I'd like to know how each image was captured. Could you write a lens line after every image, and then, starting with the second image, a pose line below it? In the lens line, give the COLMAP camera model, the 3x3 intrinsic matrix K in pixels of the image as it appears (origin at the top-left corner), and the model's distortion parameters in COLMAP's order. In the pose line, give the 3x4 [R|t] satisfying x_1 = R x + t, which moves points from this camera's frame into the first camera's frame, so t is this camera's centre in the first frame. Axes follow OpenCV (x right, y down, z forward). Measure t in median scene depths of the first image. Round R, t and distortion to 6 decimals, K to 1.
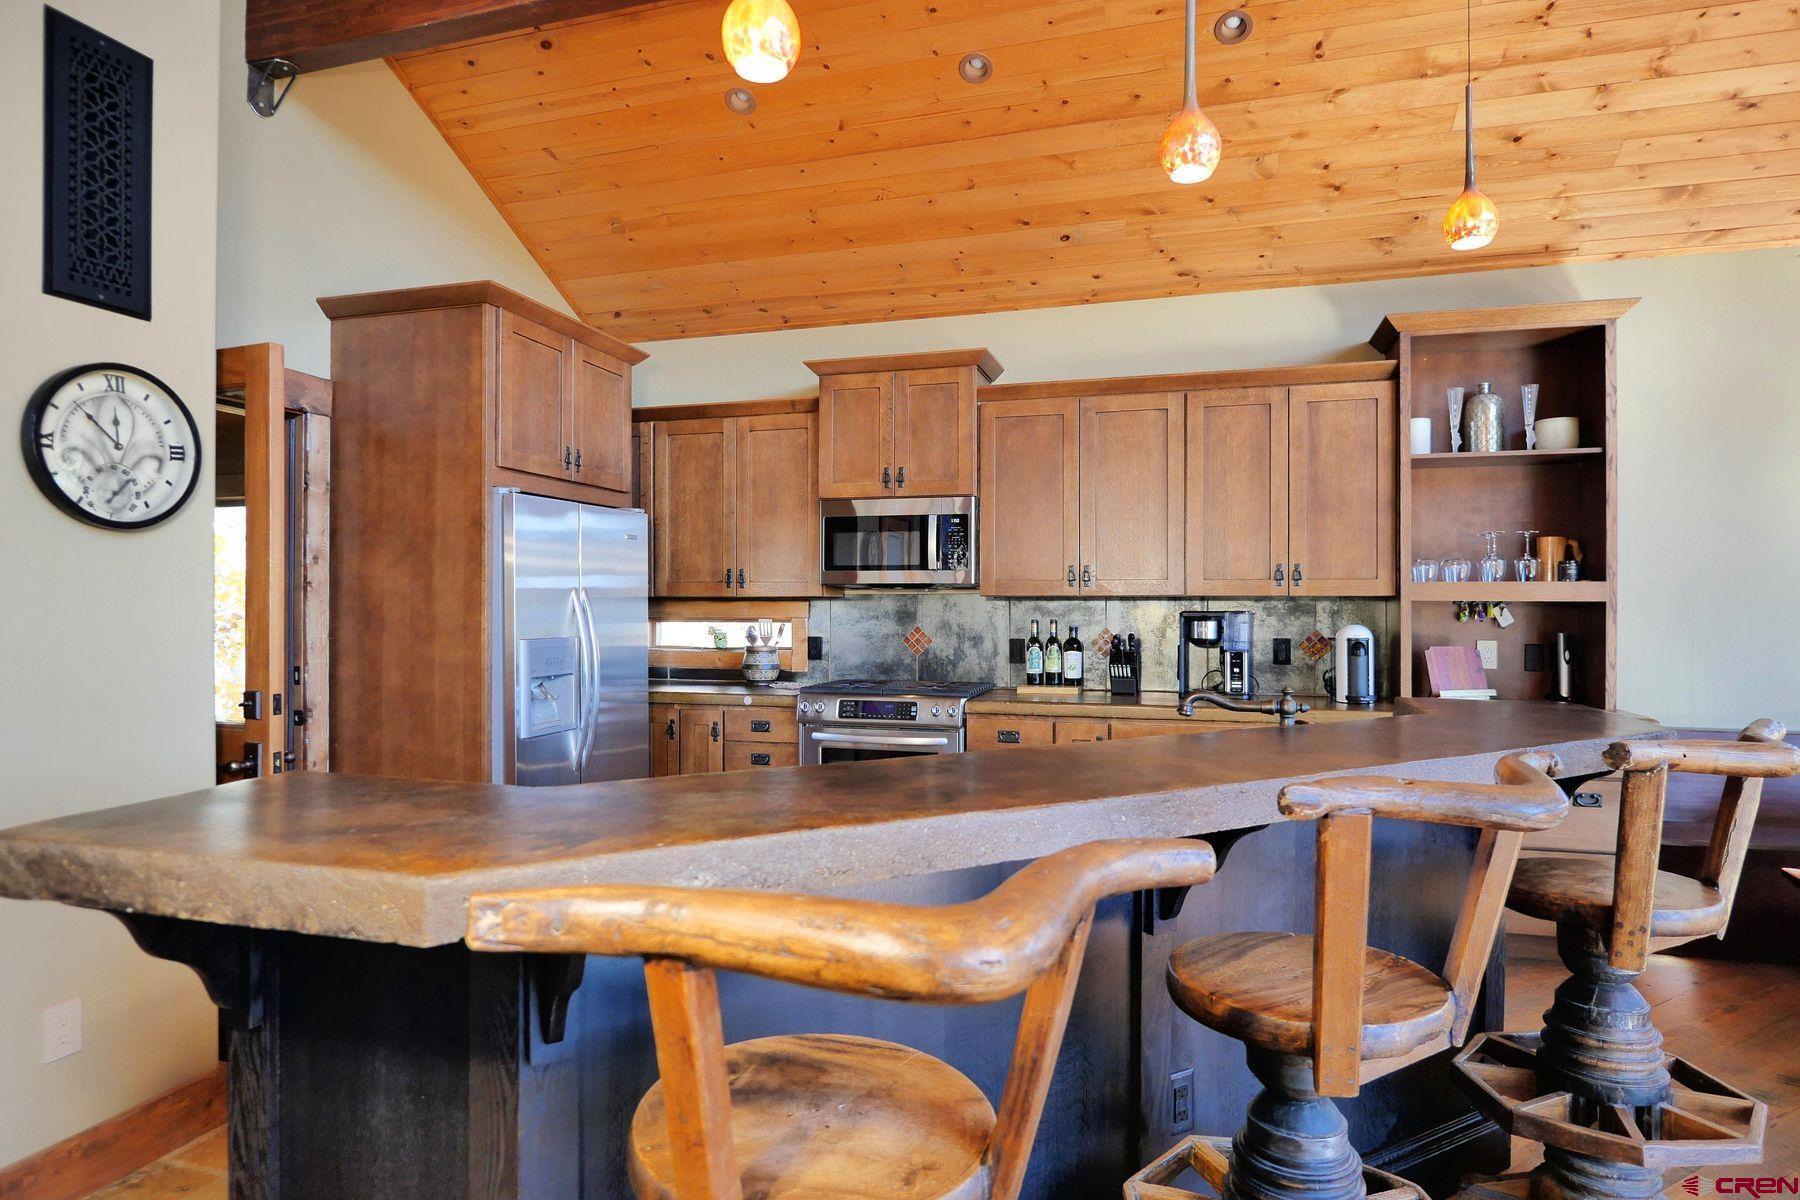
lens RADIAL K [[1013.0, 0, 900.0], [0, 1013.0, 600.0], [0, 0, 1]] dist [-0.011152, 0.002317]
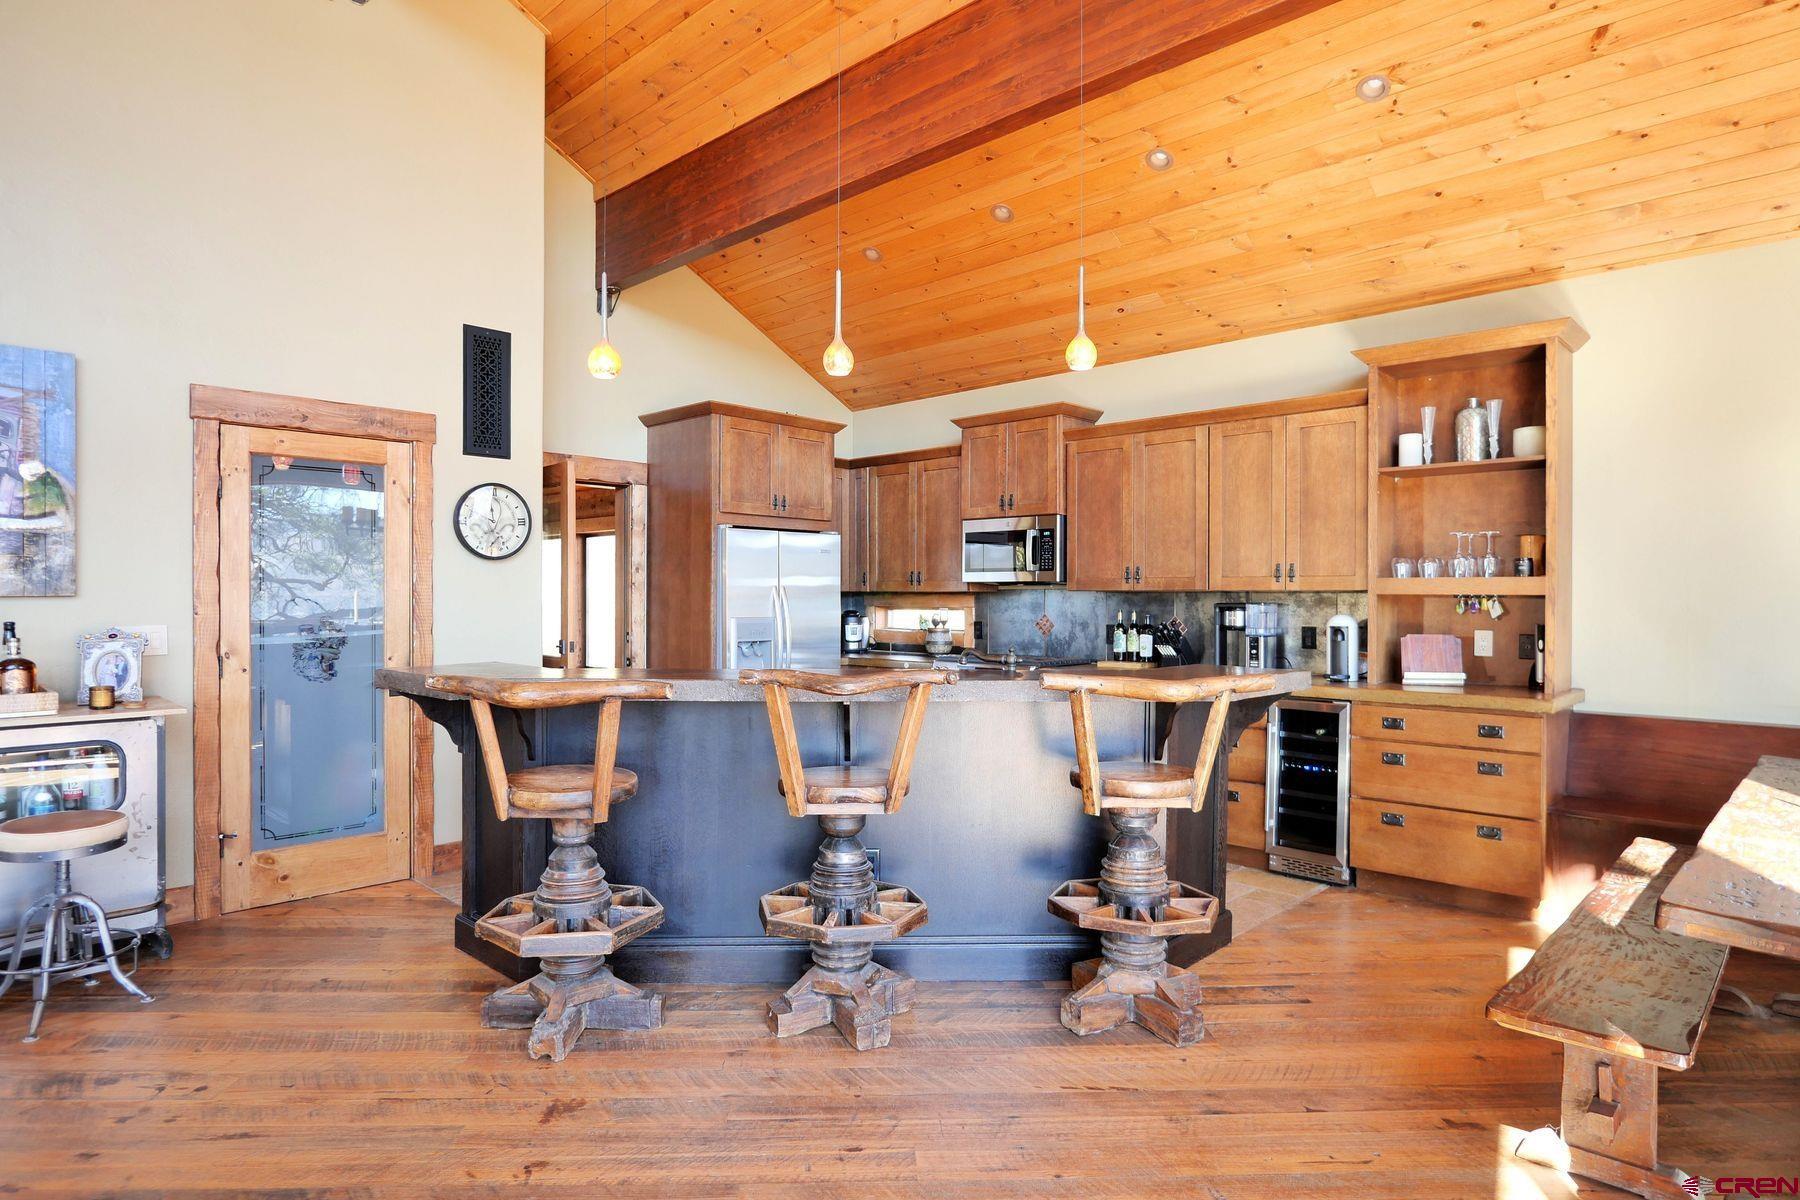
lens RADIAL K [[1013.0, 0, 900.0], [0, 1013.0, 600.0], [0, 0, 1]] dist [-0.011152, 0.002317]
pose [[0.887492, 0.002880, -0.460814, 0.512997], [-0.000639, 0.999987, 0.005019, 0.001638], [0.460822, -0.004160, 0.887483, -0.266709]]
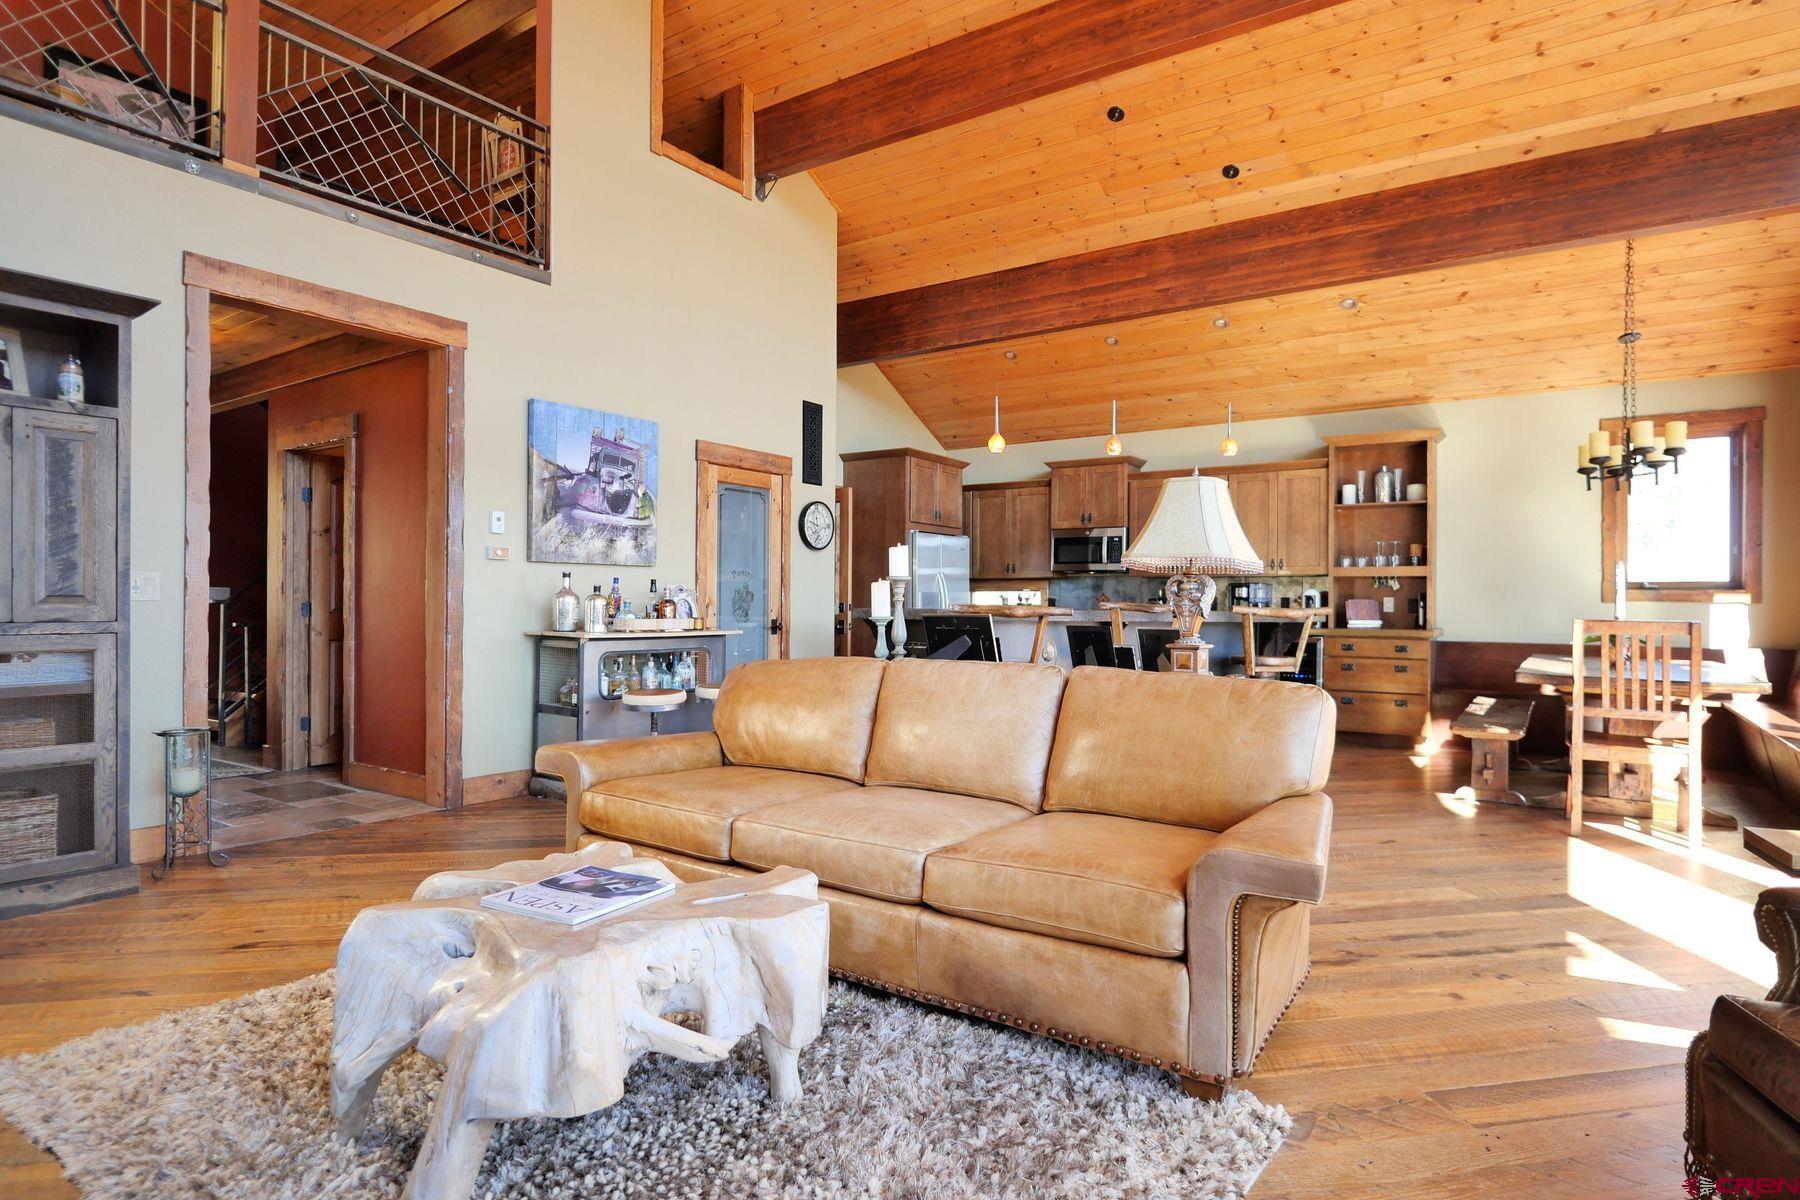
lens RADIAL K [[1003.2, 0, 900.0], [0, 1003.2, 600.0], [0, 0, 1]] dist [-0.005328, -0.001535]
pose [[0.953109, 0.004581, -0.302594, 0.262291], [-0.005698, 0.999980, -0.002811, 0.054709], [0.302575, 0.004404, 0.953115, -1.104655]]
